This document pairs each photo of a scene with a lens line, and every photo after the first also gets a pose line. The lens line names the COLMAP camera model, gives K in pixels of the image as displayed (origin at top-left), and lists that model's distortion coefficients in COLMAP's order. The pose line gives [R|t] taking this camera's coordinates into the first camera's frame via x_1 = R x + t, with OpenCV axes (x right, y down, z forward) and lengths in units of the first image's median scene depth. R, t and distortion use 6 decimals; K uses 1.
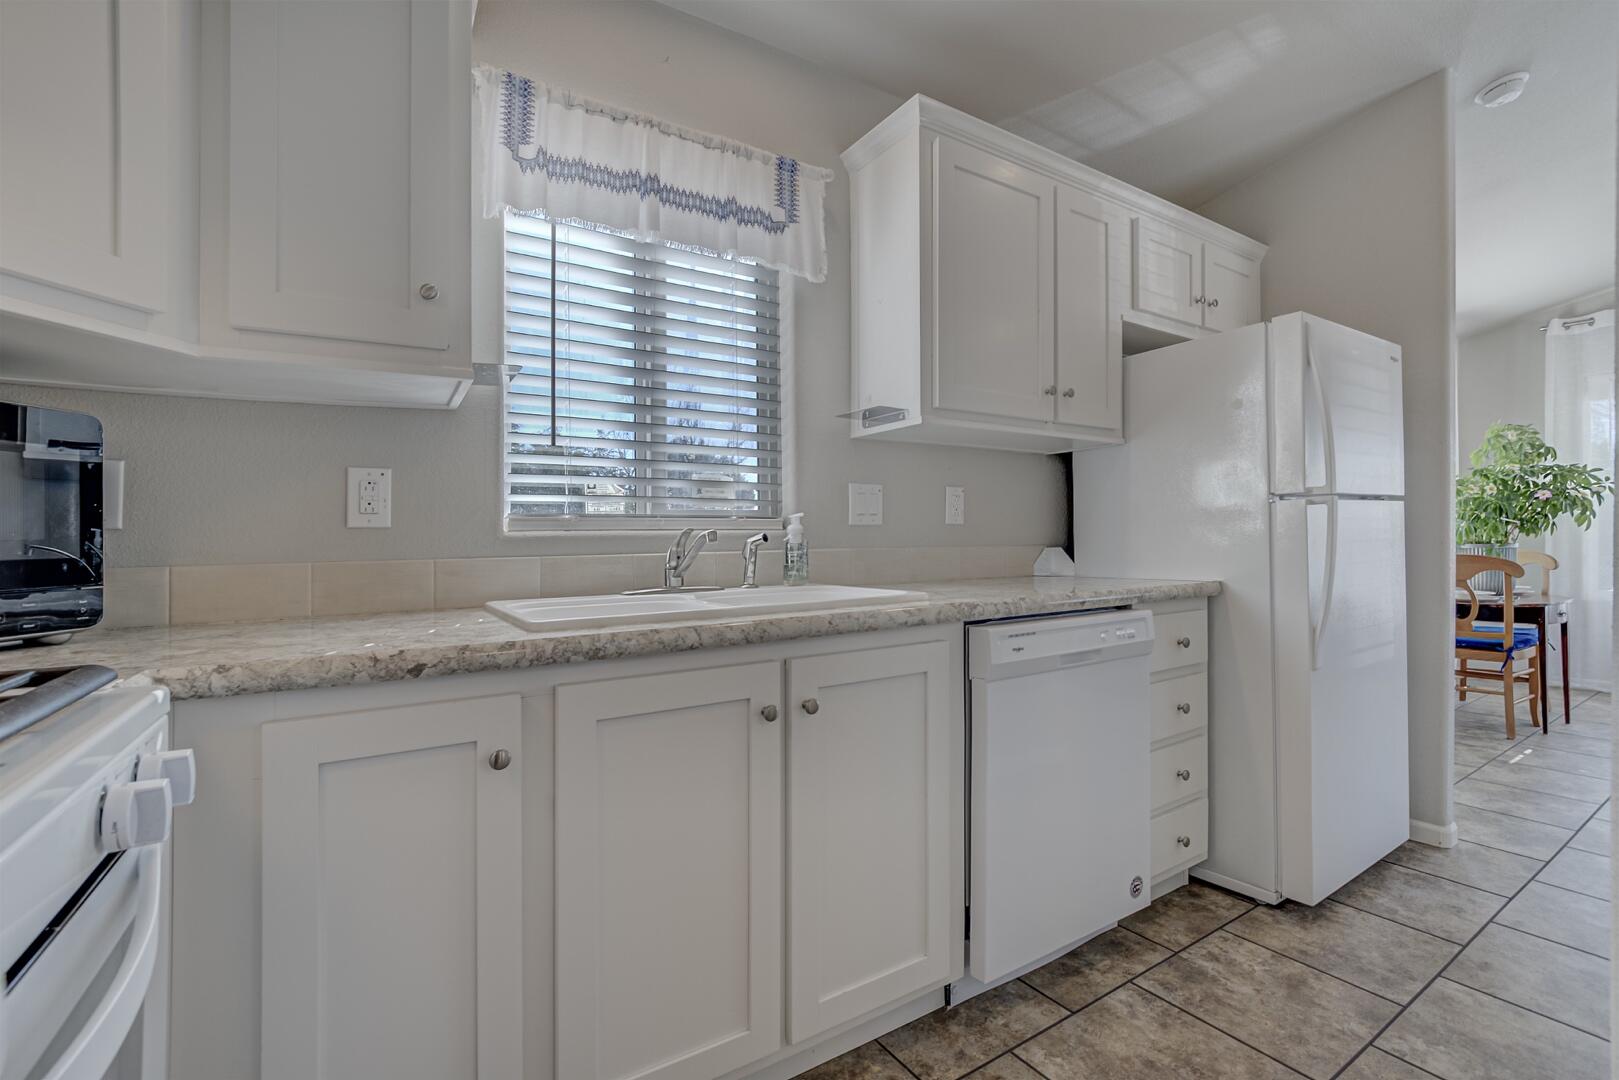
lens RADIAL K [[748.2, 0, 799.8], [0, 748.2, 544.4], [0, 0, 1]] dist [-0.023006, 0.003028]
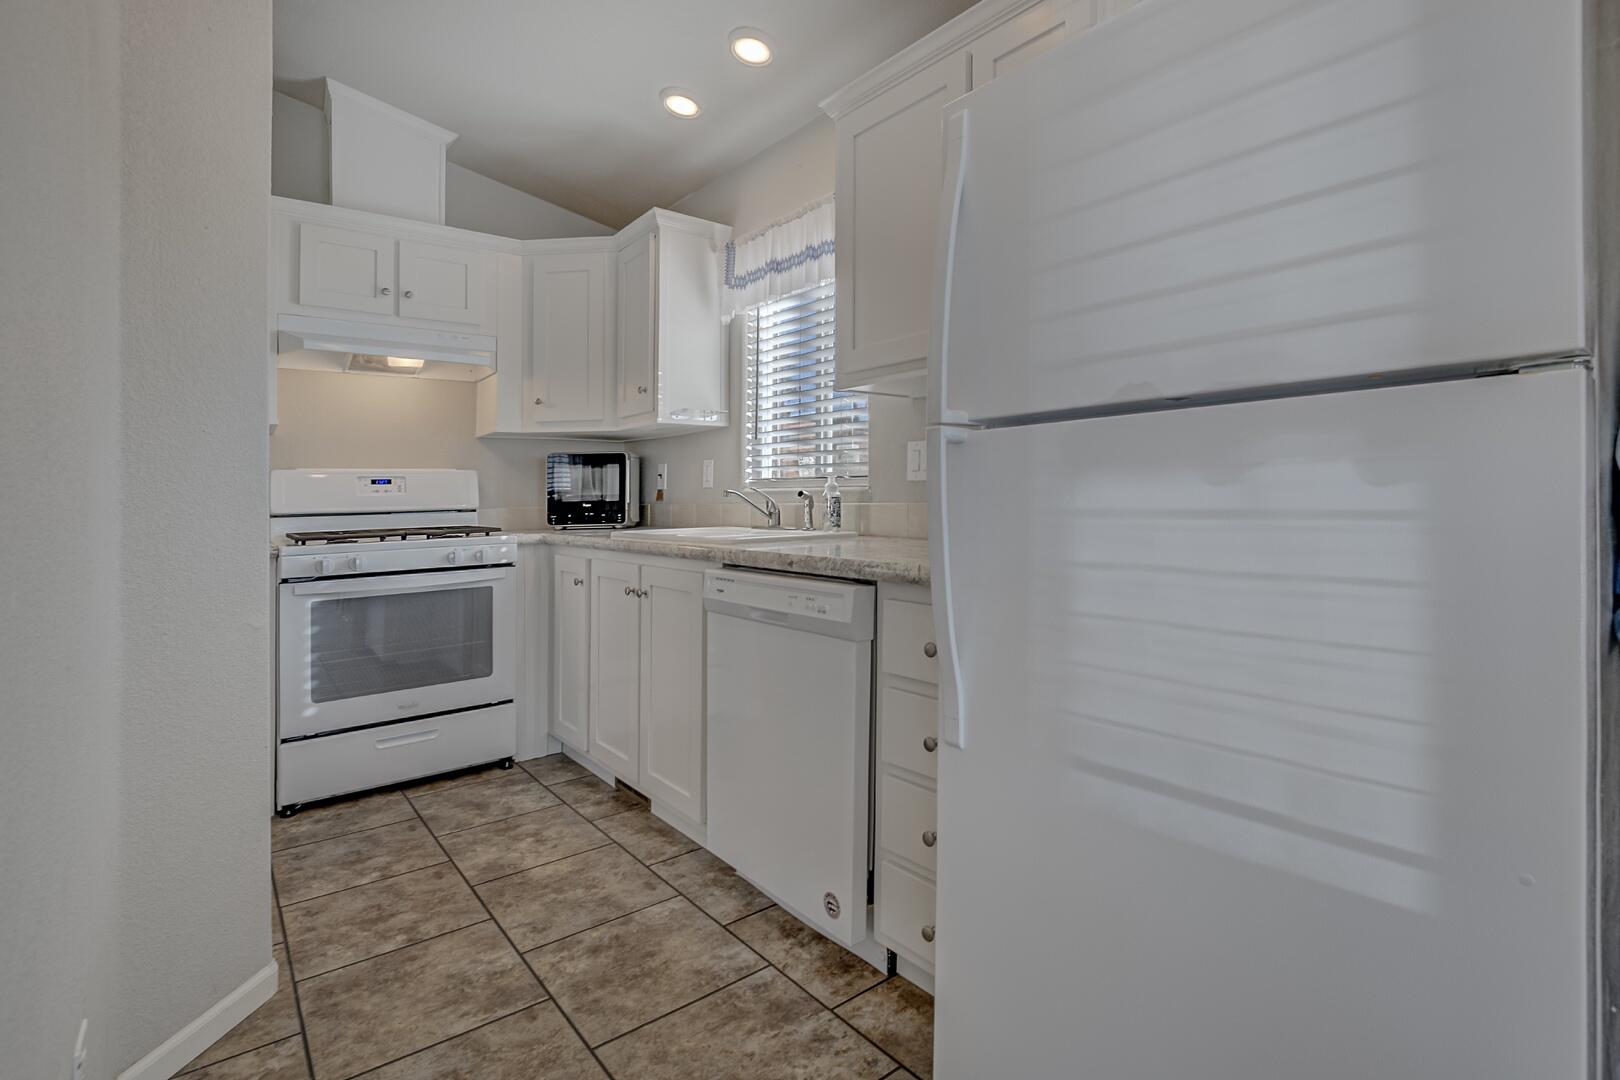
lens RADIAL K [[748.7, 0, 831.5], [0, 748.7, 484.3], [0, 0, 1]] dist [-0.023006, 0.003028]
pose [[0.130311, -0.001964, -0.991471, 1.391136], [-0.000363, 0.999998, -0.002028, -0.025282], [0.991473, 0.000624, 0.130310, 0.943544]]
